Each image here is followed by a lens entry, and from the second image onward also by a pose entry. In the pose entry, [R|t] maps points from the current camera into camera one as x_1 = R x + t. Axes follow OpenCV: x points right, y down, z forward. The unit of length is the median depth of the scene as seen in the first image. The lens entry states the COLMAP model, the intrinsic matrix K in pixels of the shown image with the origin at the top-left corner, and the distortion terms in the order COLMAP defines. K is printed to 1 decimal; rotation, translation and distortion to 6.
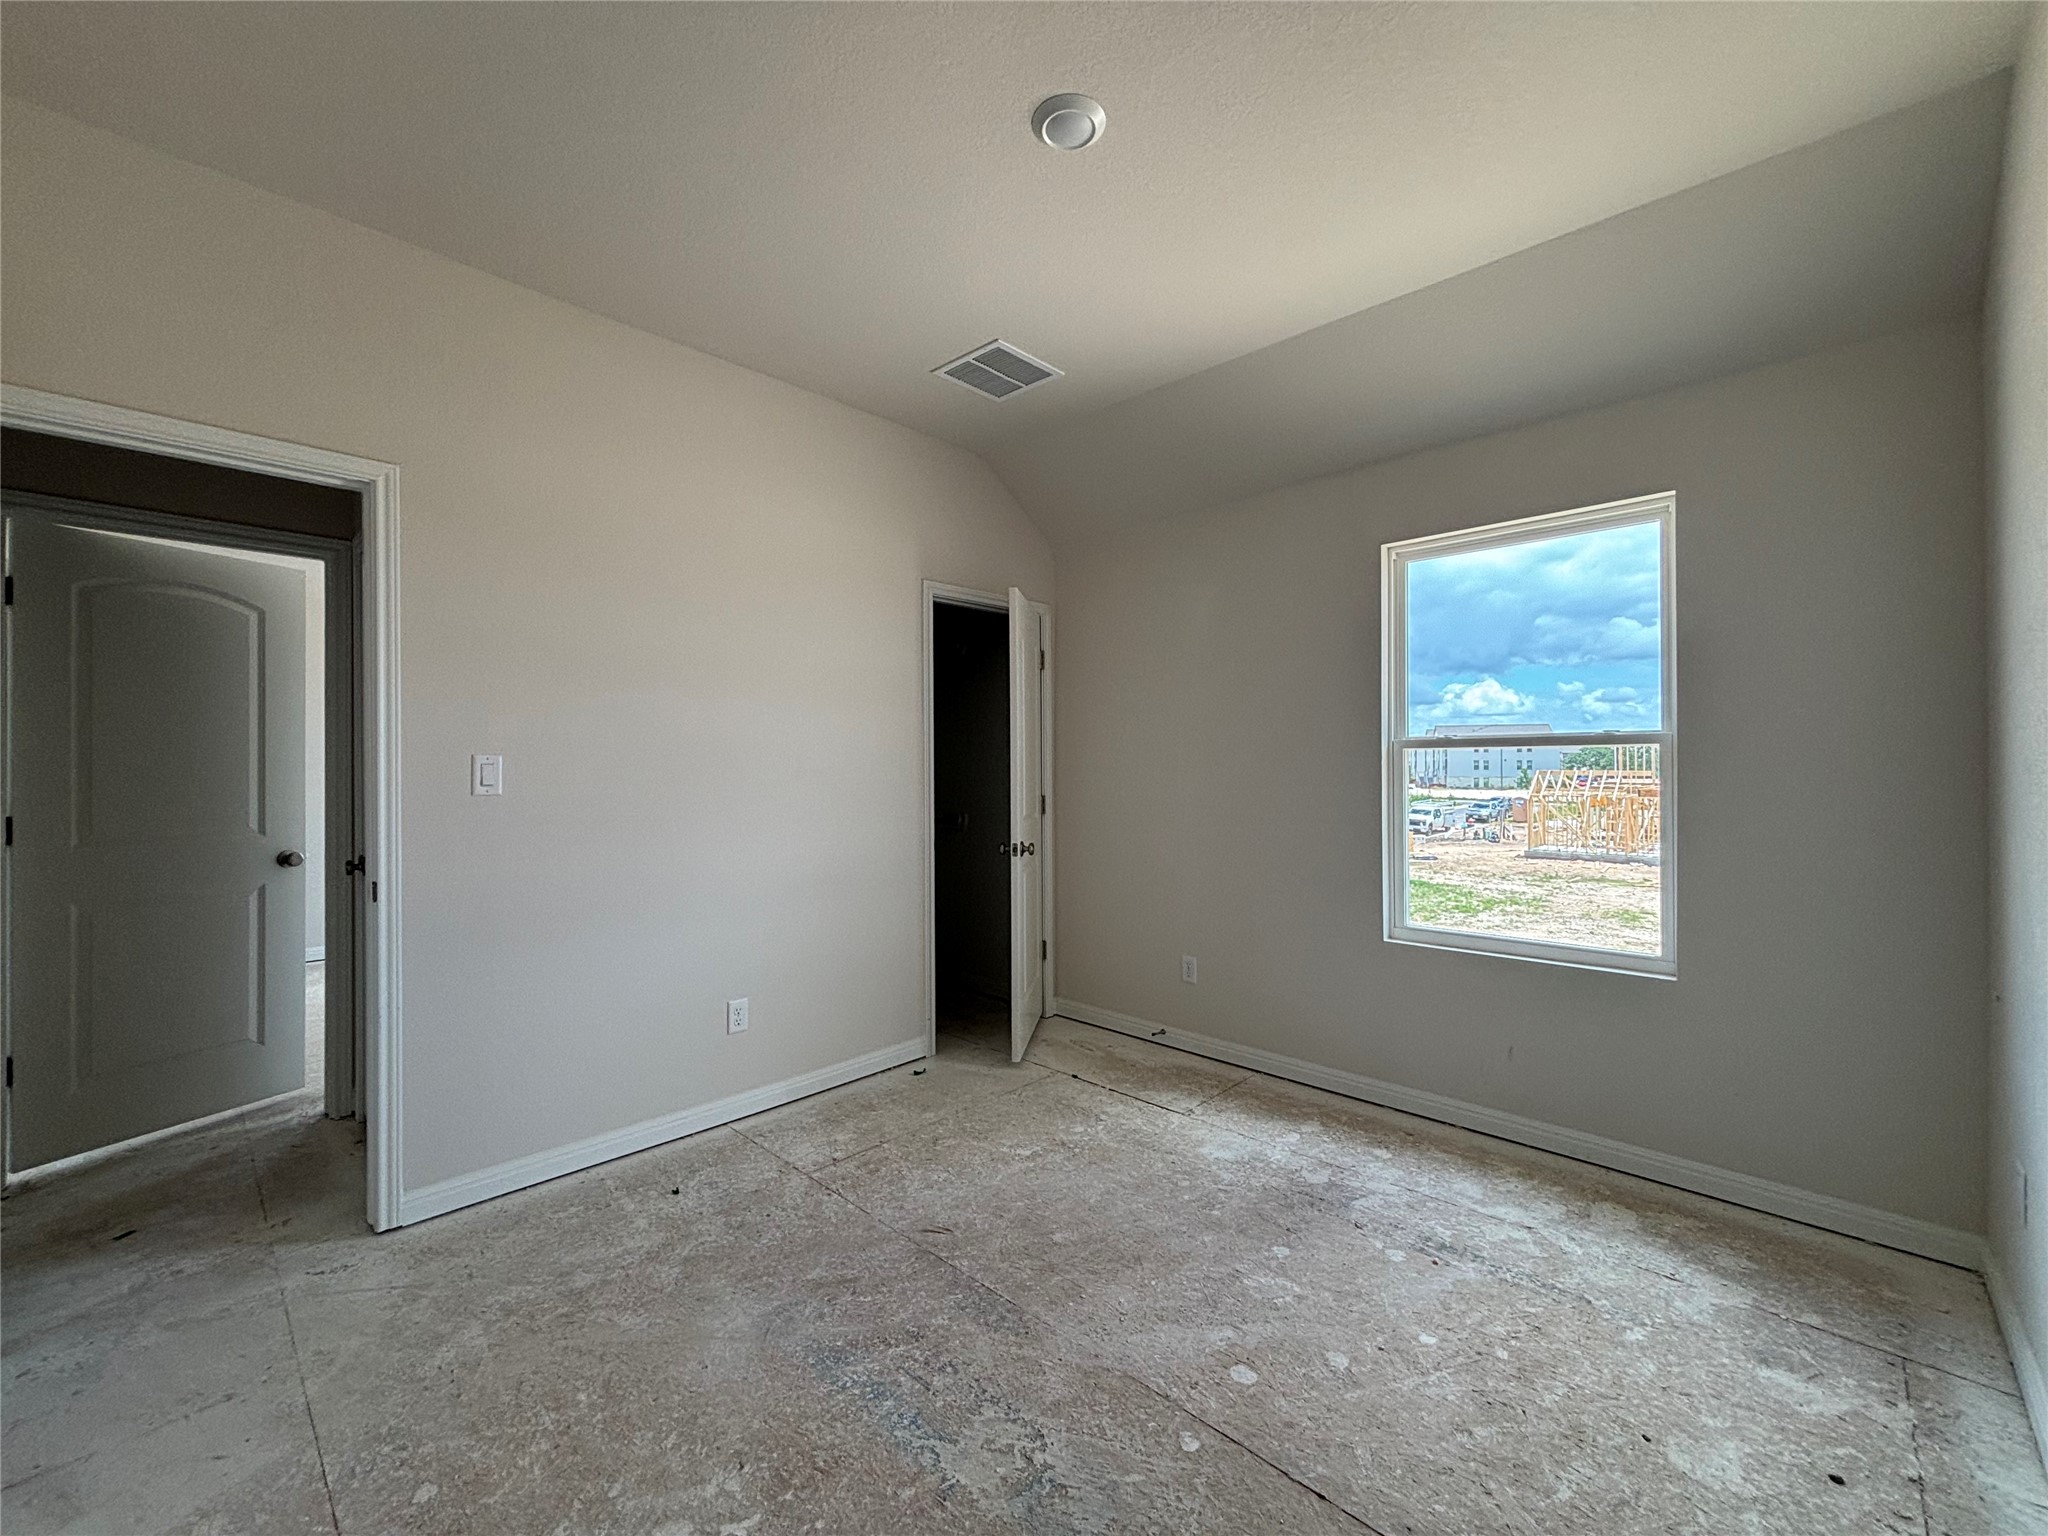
lens RADIAL K [[843.4, 0, 1024.0], [0, 843.4, 768.0], [0, 0, 1]] dist [-0.002979, 0.012837]
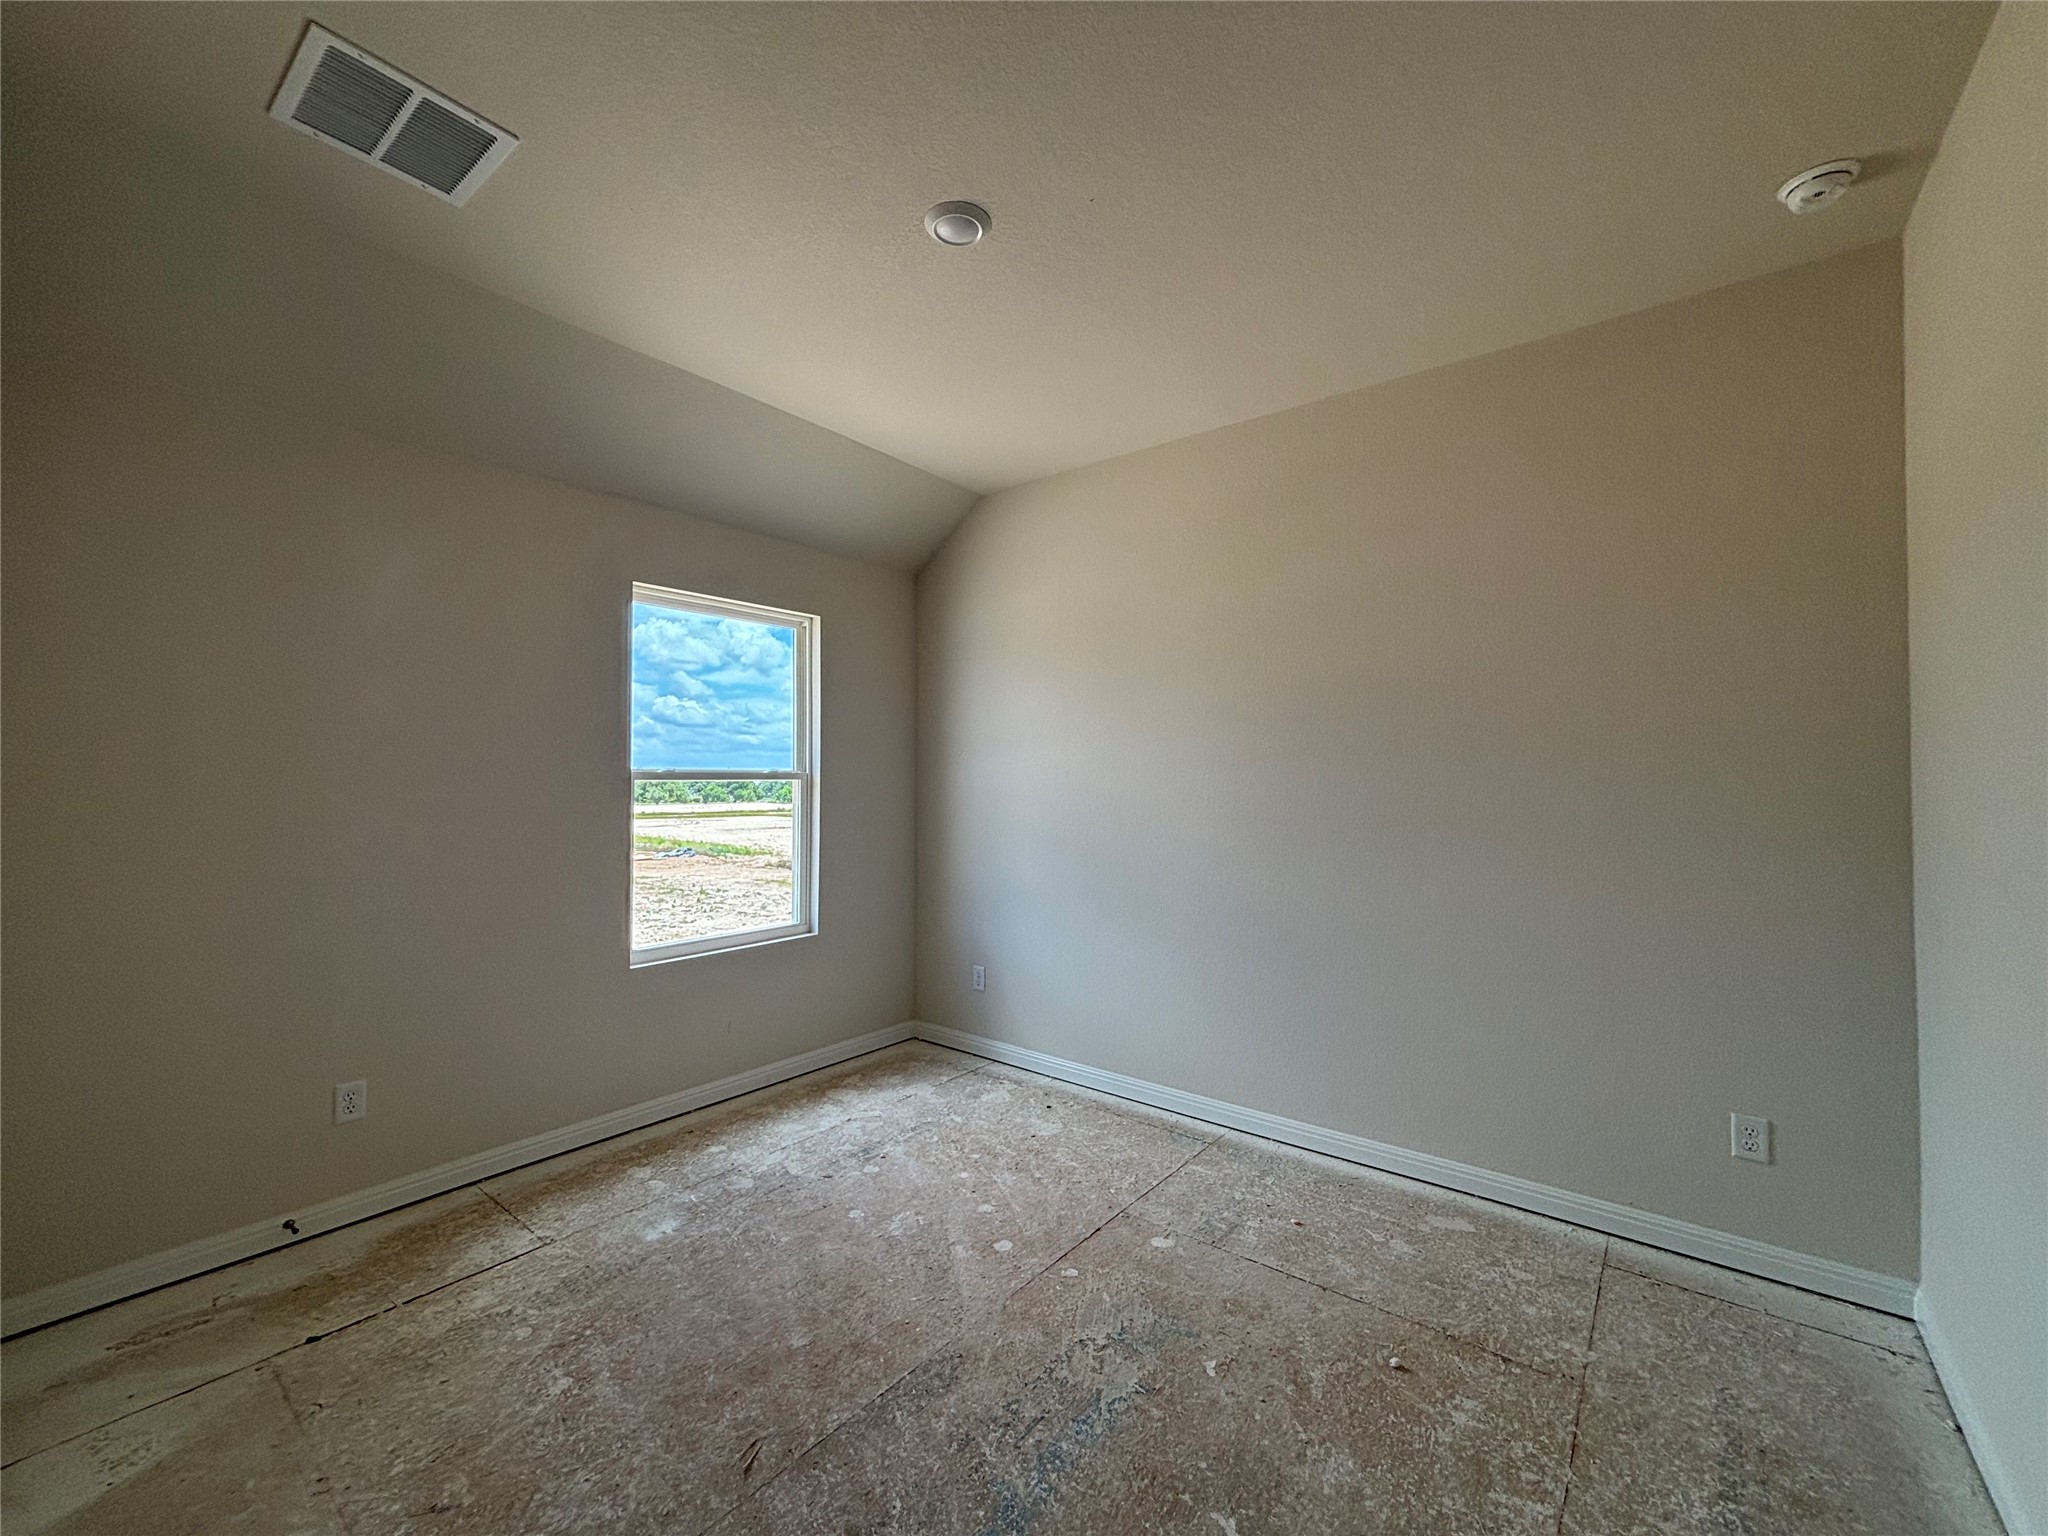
lens RADIAL K [[843.4, 0, 1024.0], [0, 843.4, 768.0], [0, 0, 1]] dist [-0.002979, 0.012837]
pose [[-0.102123, 0.016584, 0.994634, -0.852513], [-0.004201, 0.999845, -0.017102, -0.030737], [-0.994763, -0.005925, -0.102037, 0.837879]]
